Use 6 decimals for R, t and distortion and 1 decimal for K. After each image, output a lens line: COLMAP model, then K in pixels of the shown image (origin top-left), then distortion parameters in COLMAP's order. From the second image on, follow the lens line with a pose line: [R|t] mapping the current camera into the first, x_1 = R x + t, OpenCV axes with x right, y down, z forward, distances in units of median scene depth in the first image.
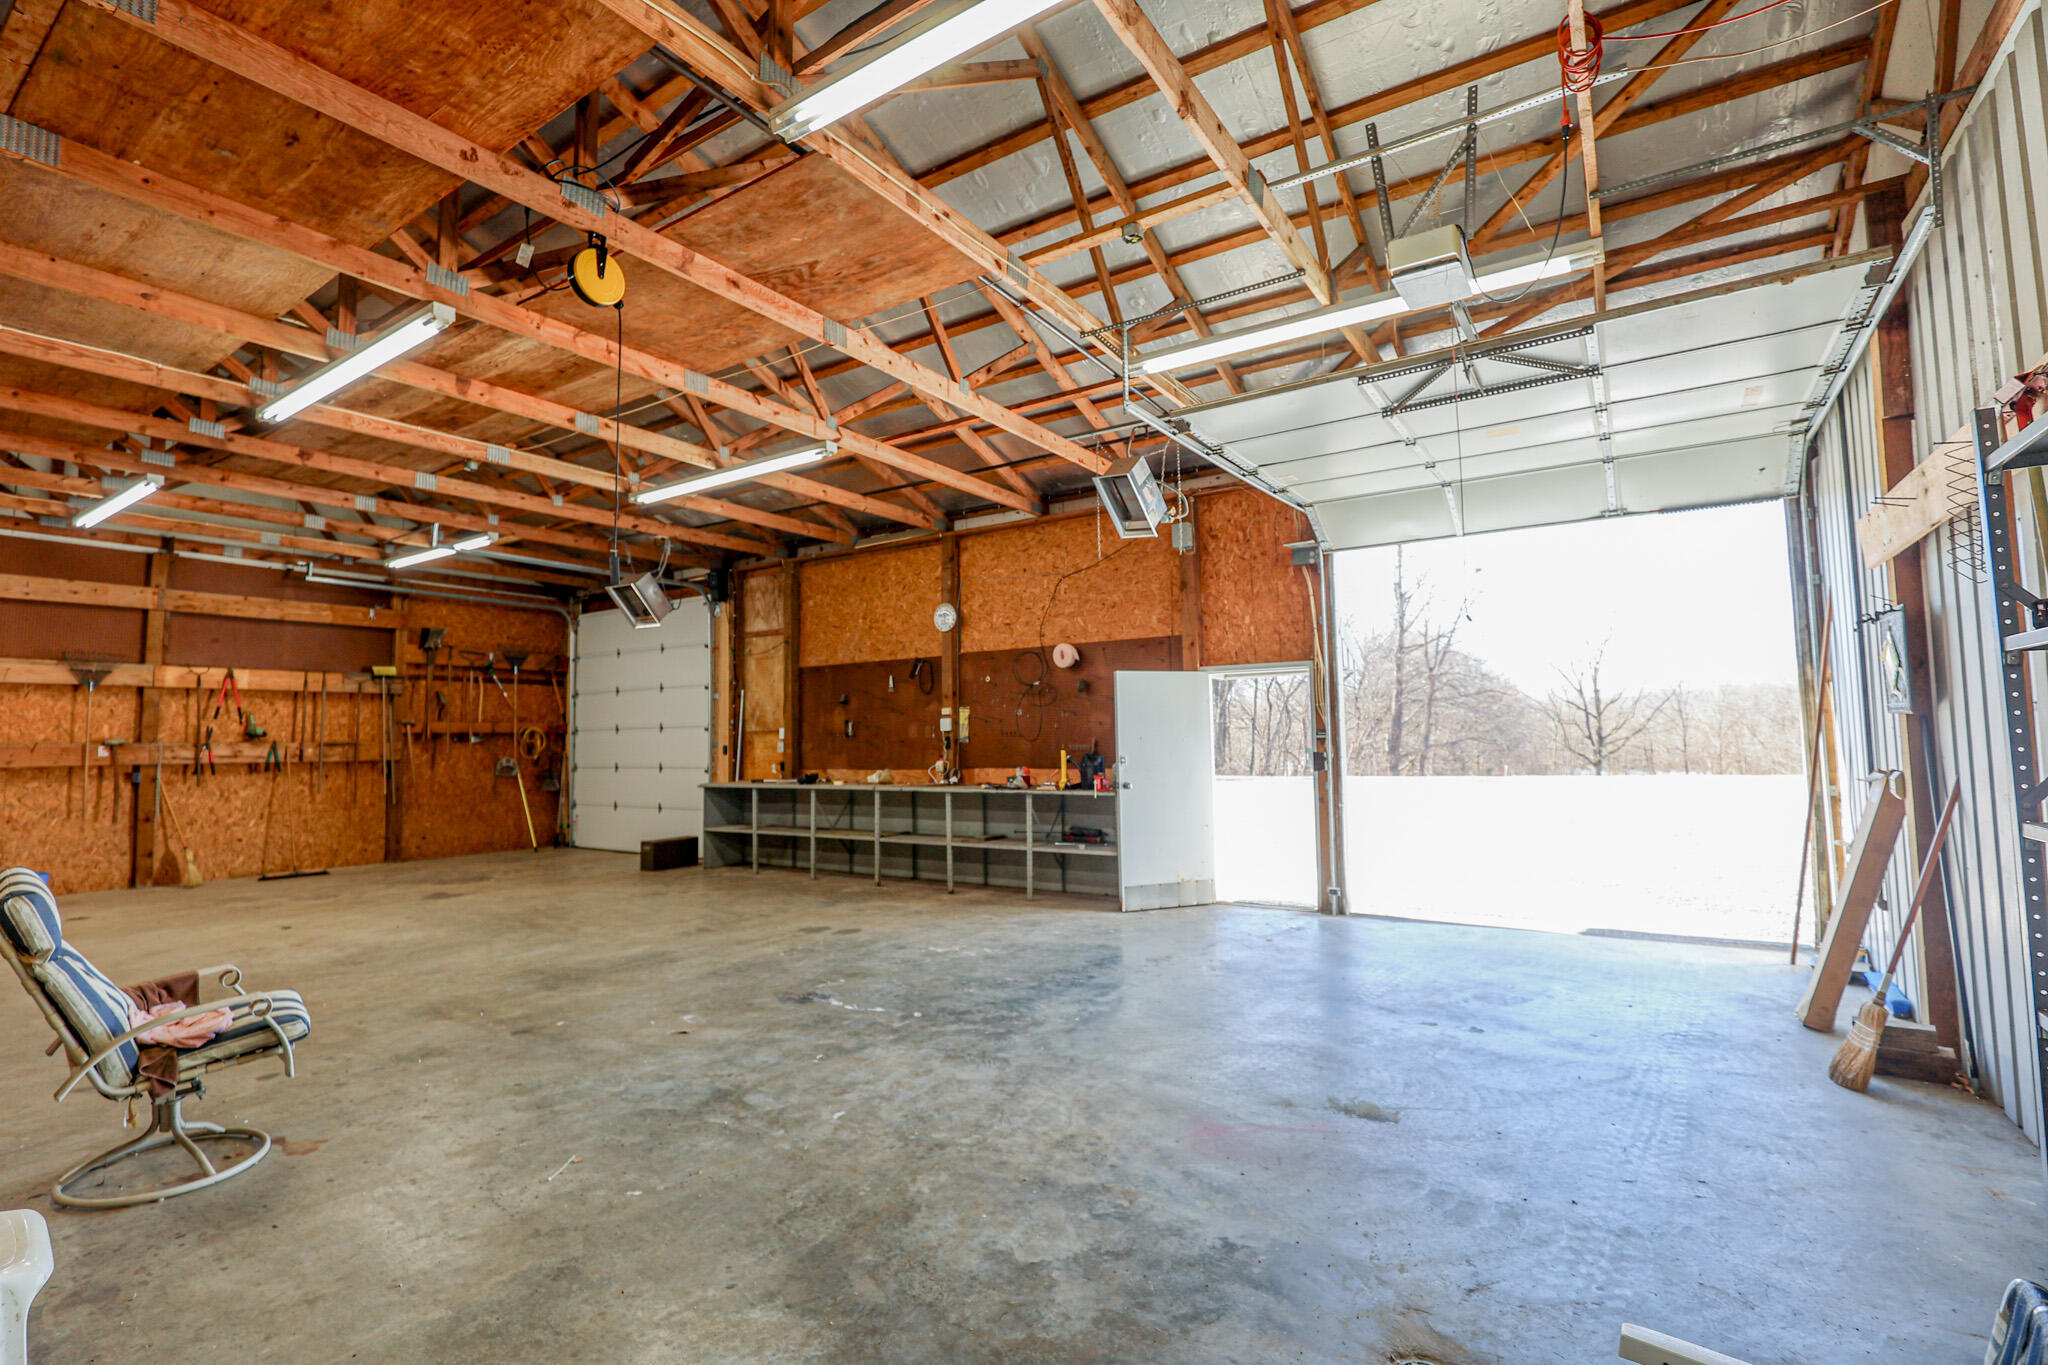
lens RADIAL K [[942.1, 0, 1018.2], [0, 942.1, 679.1], [0, 0, 1]] dist [-0.034014, 0.006117]
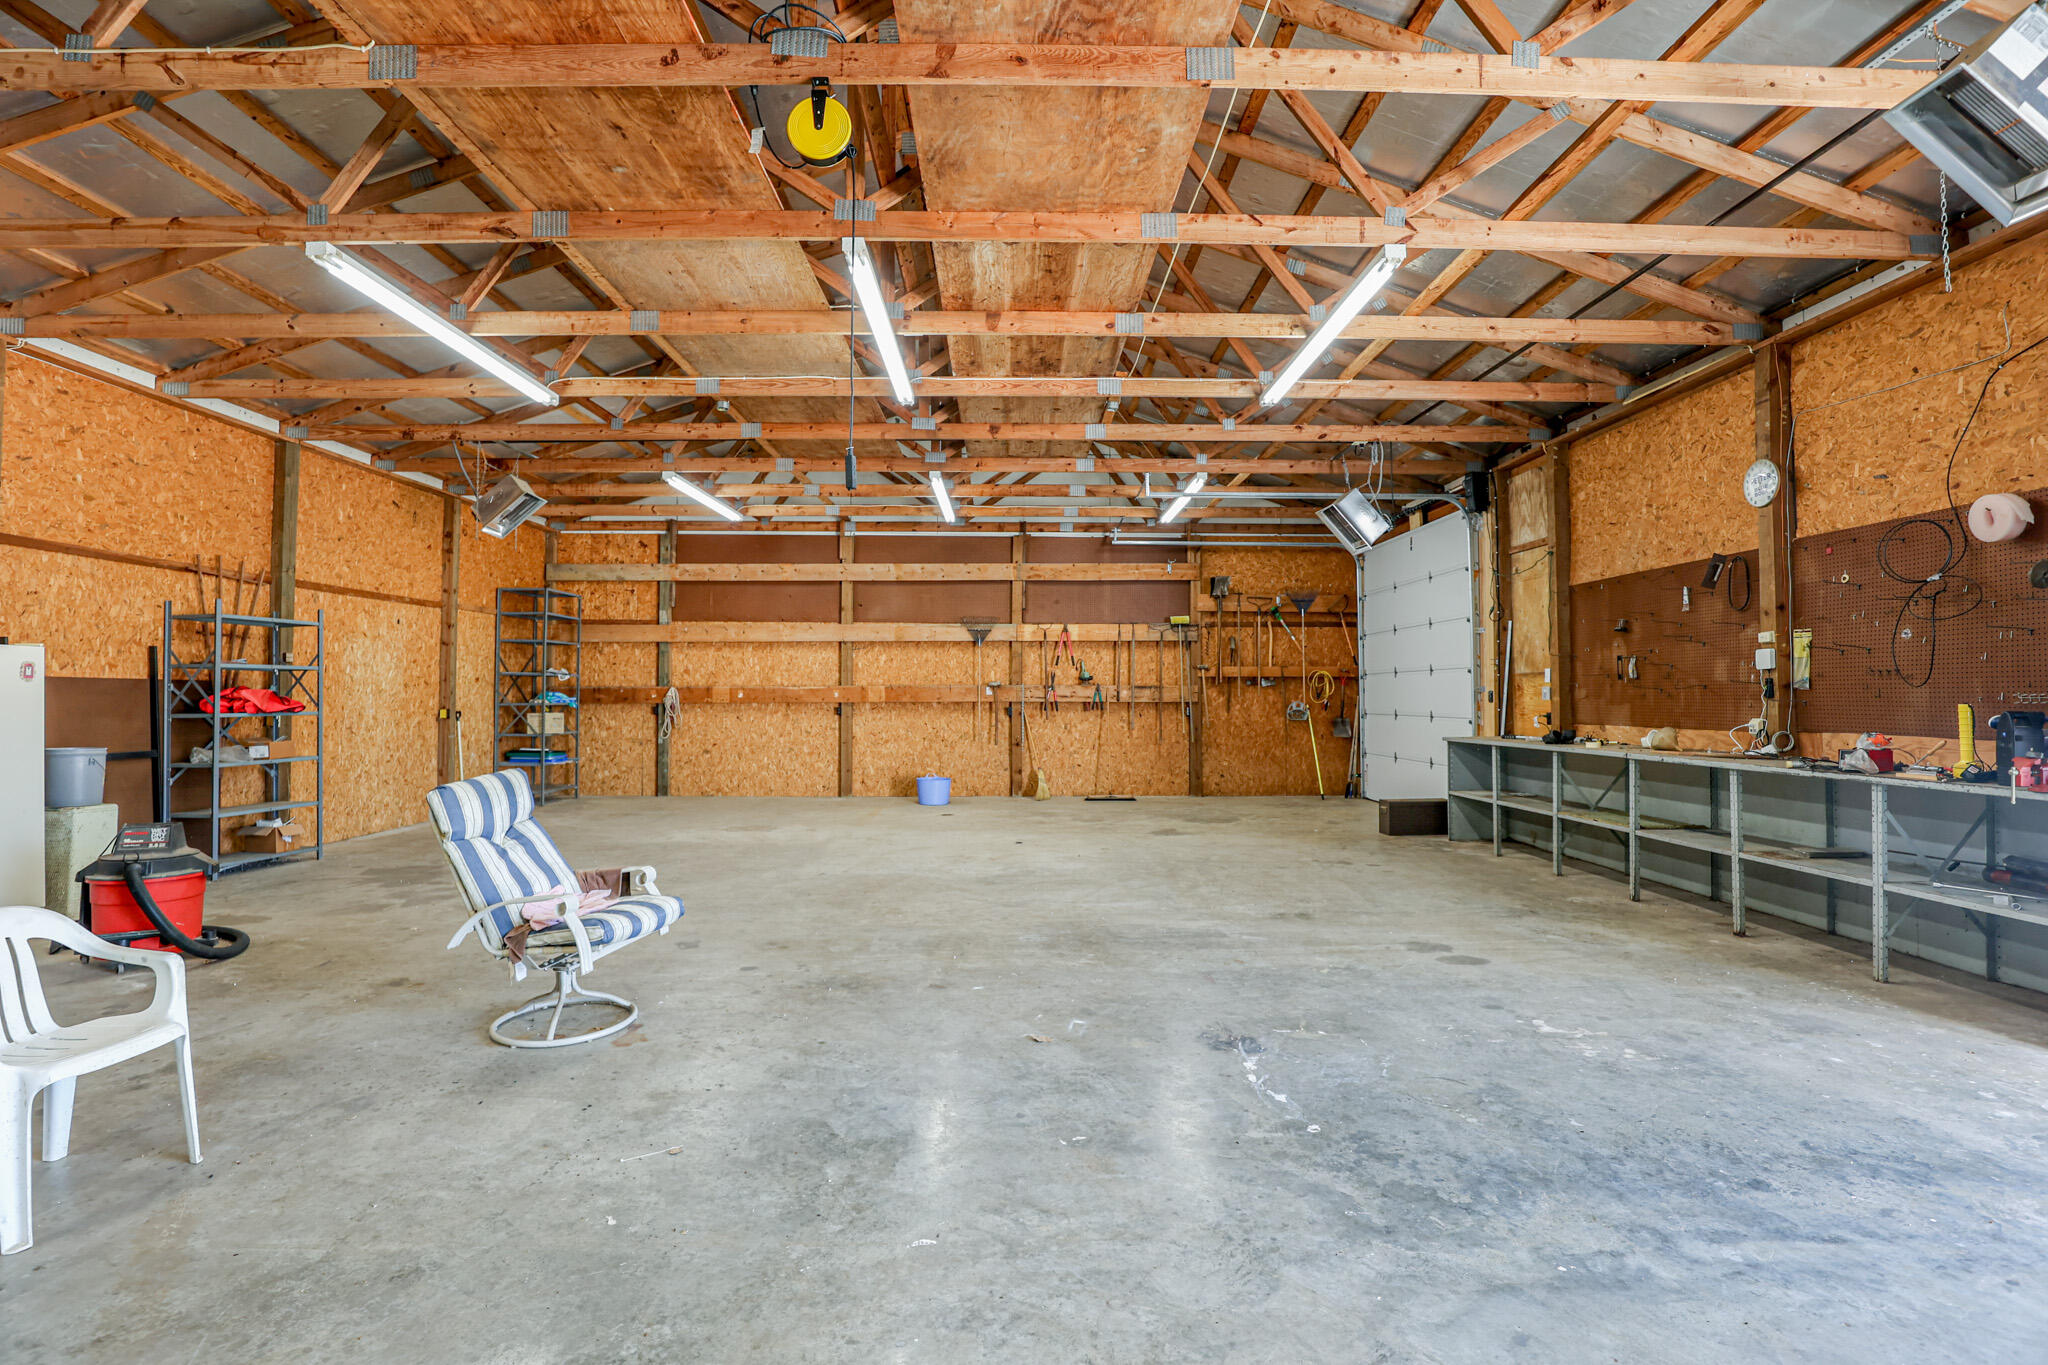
lens RADIAL K [[942.1, 0, 1027.6], [0, 942.1, 676.5], [0, 0, 1]] dist [-0.034014, 0.006117]
pose [[0.566648, -0.002341, -0.823956, 0.145666], [0.045959, 0.998529, 0.028770, 0.020732], [0.822677, -0.054170, 0.565922, 0.268249]]
